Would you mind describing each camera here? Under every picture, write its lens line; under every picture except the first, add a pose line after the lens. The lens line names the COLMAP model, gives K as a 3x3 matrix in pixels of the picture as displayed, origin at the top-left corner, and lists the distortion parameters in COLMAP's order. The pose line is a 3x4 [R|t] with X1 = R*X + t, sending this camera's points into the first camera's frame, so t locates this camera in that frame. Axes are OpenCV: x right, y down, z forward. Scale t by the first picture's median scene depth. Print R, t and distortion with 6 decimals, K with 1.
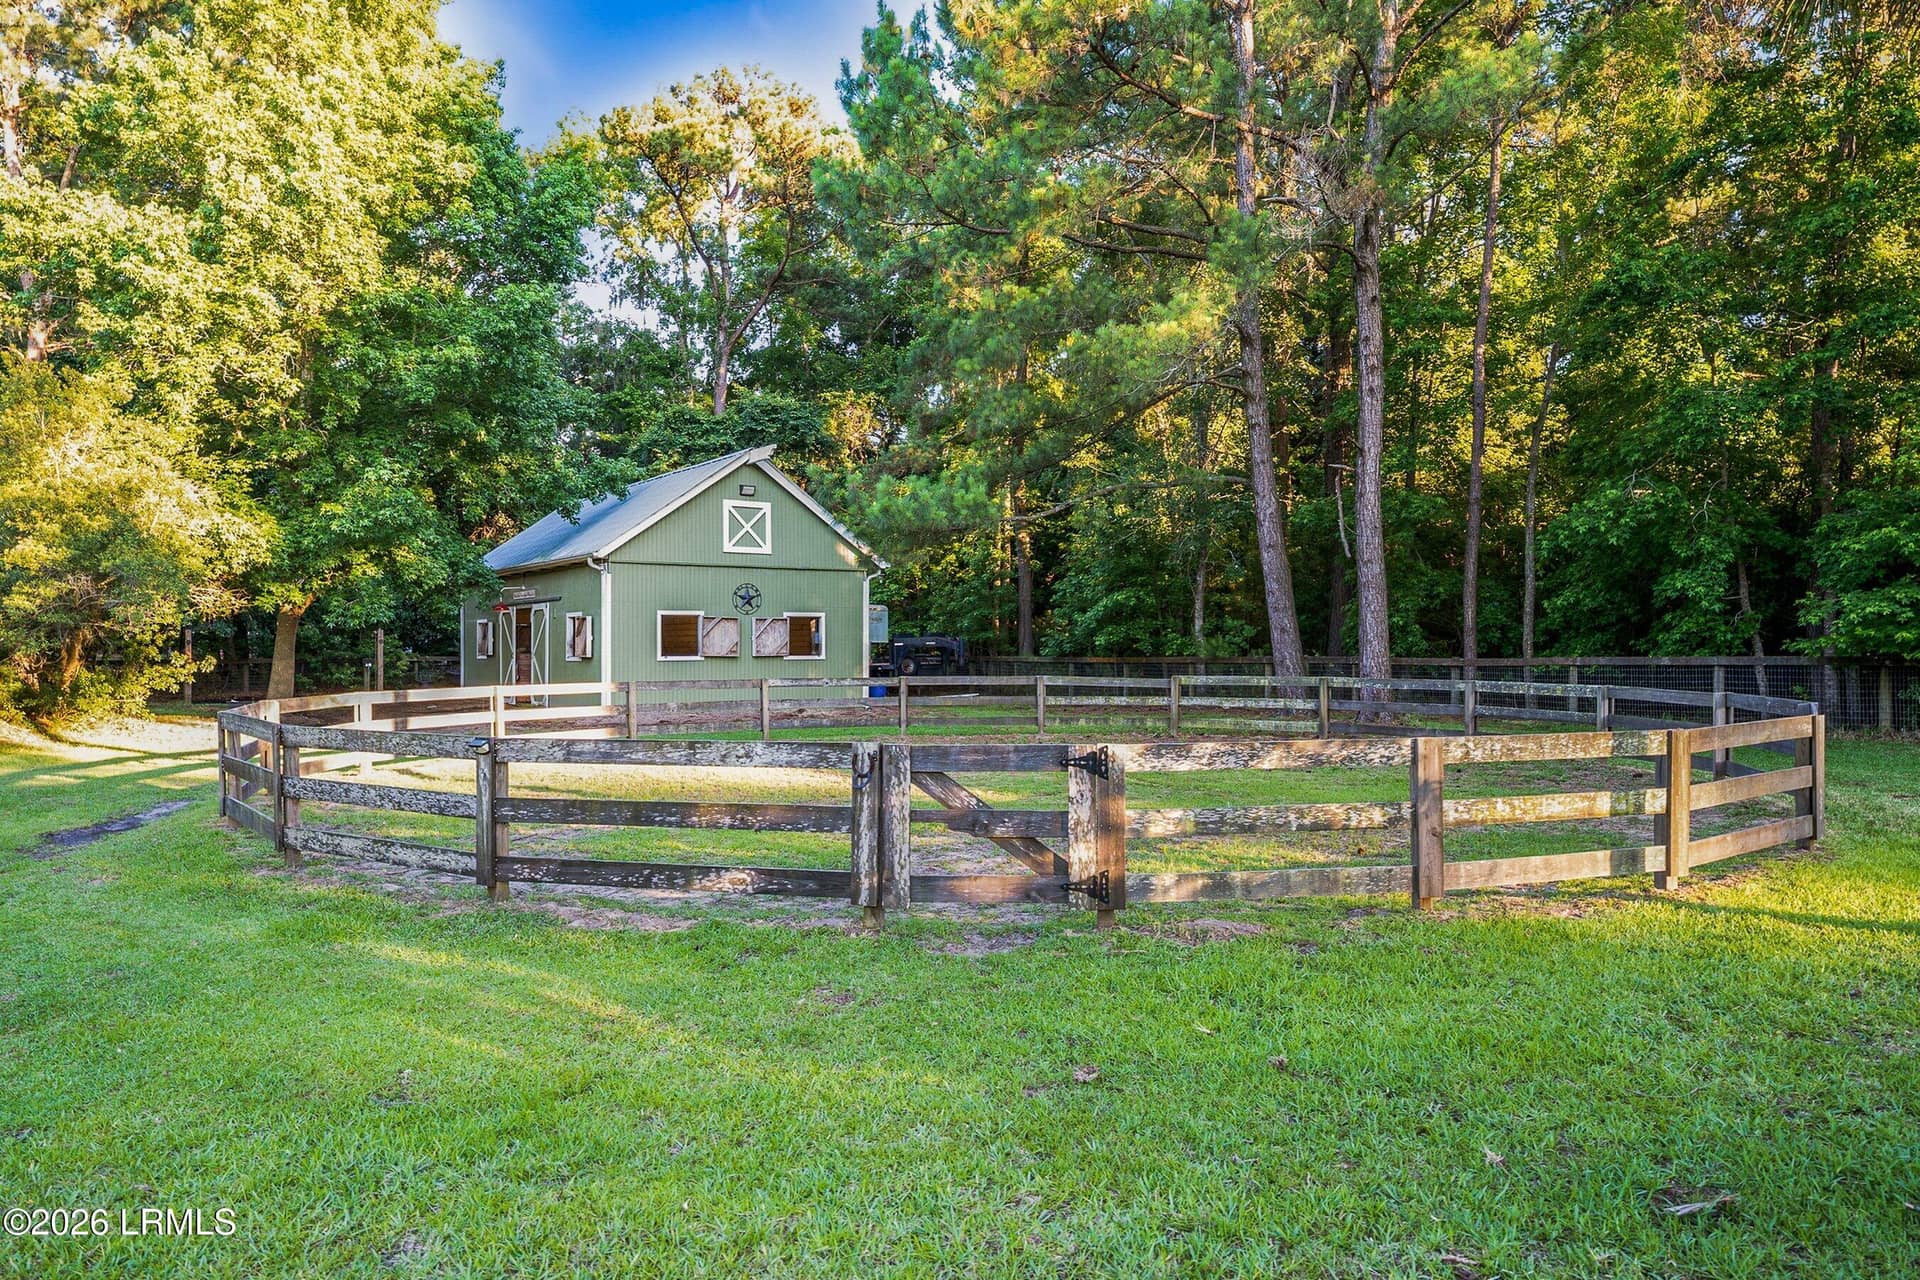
lens RADIAL K [[1623.8, 0, 960.0], [0, 1623.8, 640.0], [0, 0, 1]] dist [-0.004397, -0.001503]
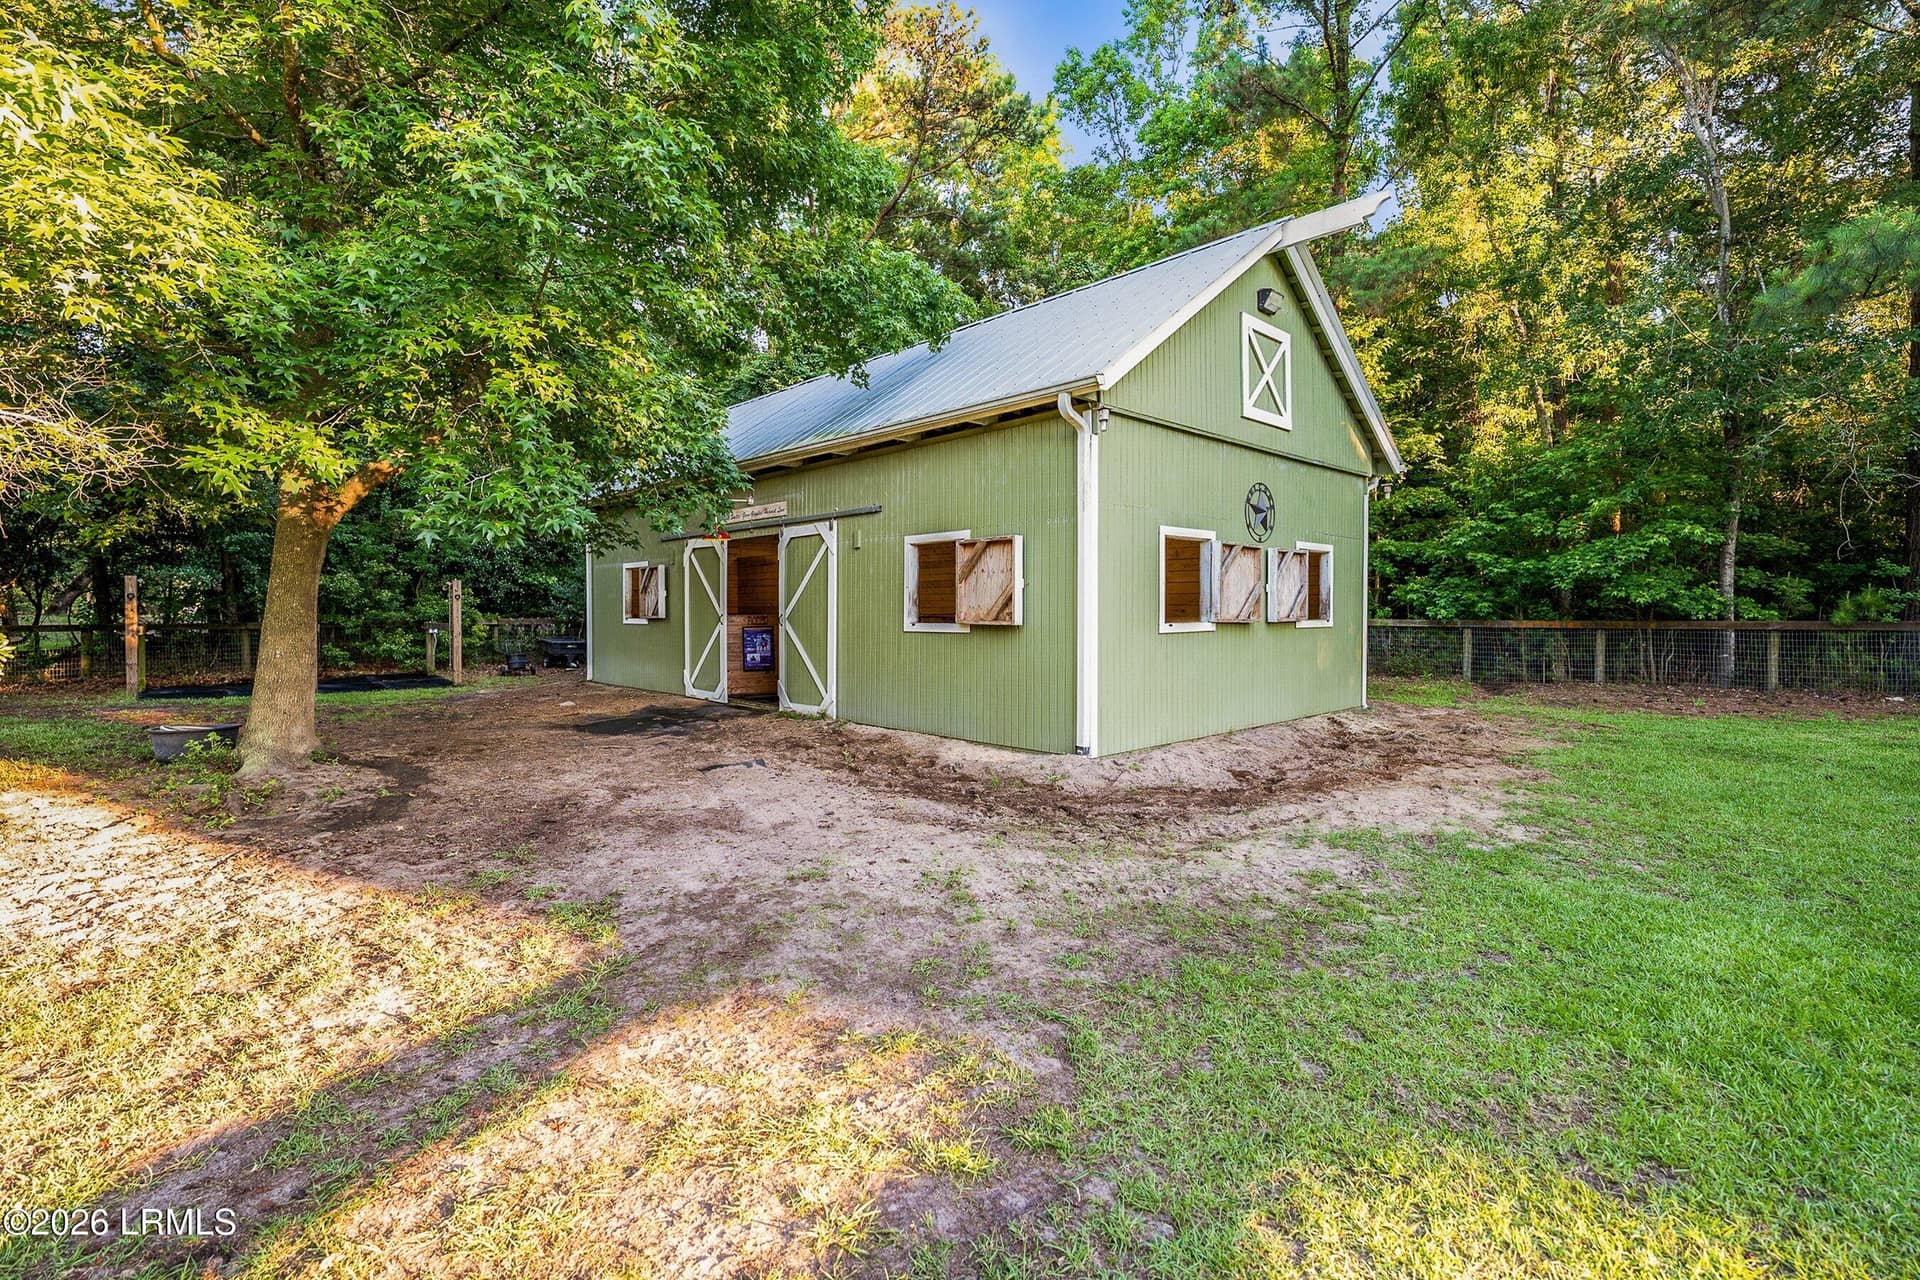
lens RADIAL K [[962.7, 0, 922.4], [0, 962.7, 610.5], [0, 0, 1]] dist [-0.001352, -0.000125]
pose [[0.985999, 0.002011, 0.166739, -0.291222], [-0.002753, 0.999987, 0.004222, 0.005257], [-0.166728, -0.004621, 0.985992, 0.713938]]
